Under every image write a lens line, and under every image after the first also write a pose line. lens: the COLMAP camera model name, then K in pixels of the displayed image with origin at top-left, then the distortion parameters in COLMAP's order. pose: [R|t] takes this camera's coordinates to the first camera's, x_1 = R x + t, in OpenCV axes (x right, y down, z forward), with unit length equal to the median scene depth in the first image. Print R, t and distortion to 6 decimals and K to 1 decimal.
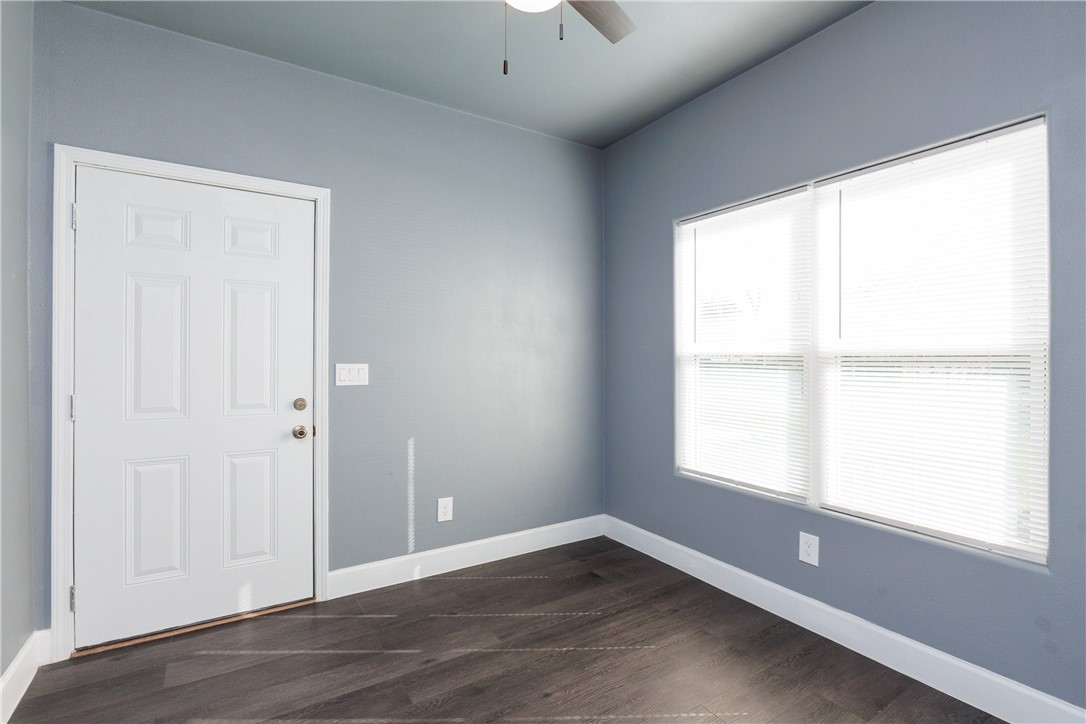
lens RADIAL K [[497.9, 0, 549.9], [0, 497.9, 363.7], [0, 0, 1]] dist [-0.001119, -0.001414]
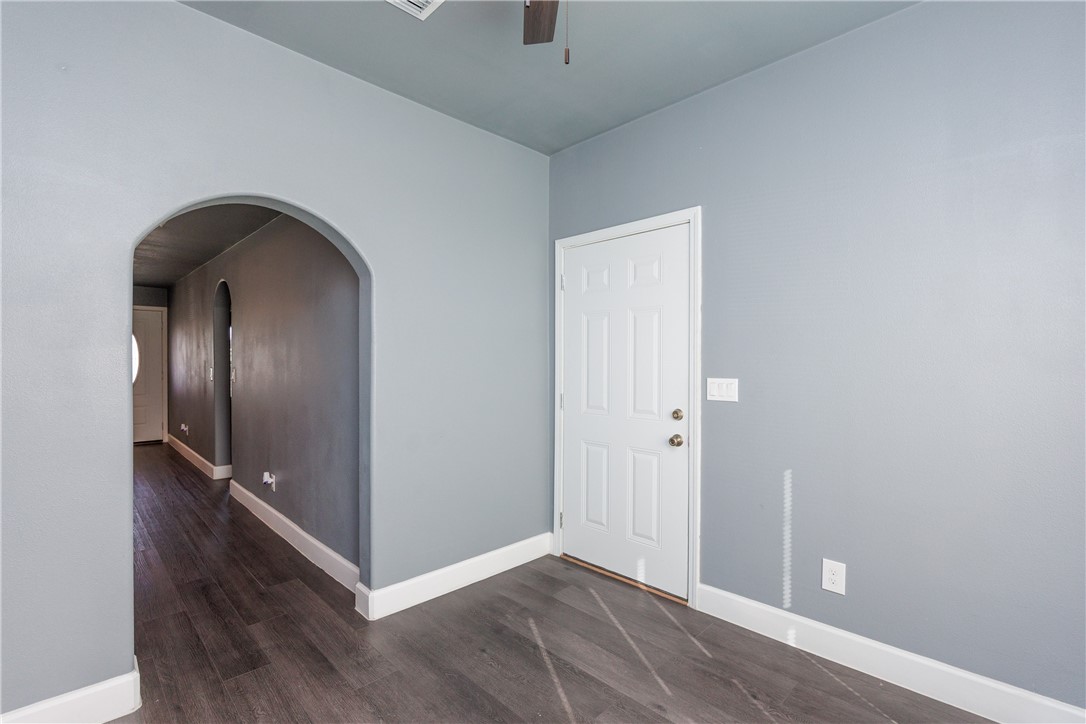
lens RADIAL K [[497.9, 0, 547.7], [0, 497.9, 365.0], [0, 0, 1]] dist [-0.001119, -0.001414]
pose [[0.220309, -0.001643, -0.975429, 0.498023], [-0.005833, 0.999978, -0.003002, -0.021564], [0.975413, 0.006351, 0.220295, 0.491670]]
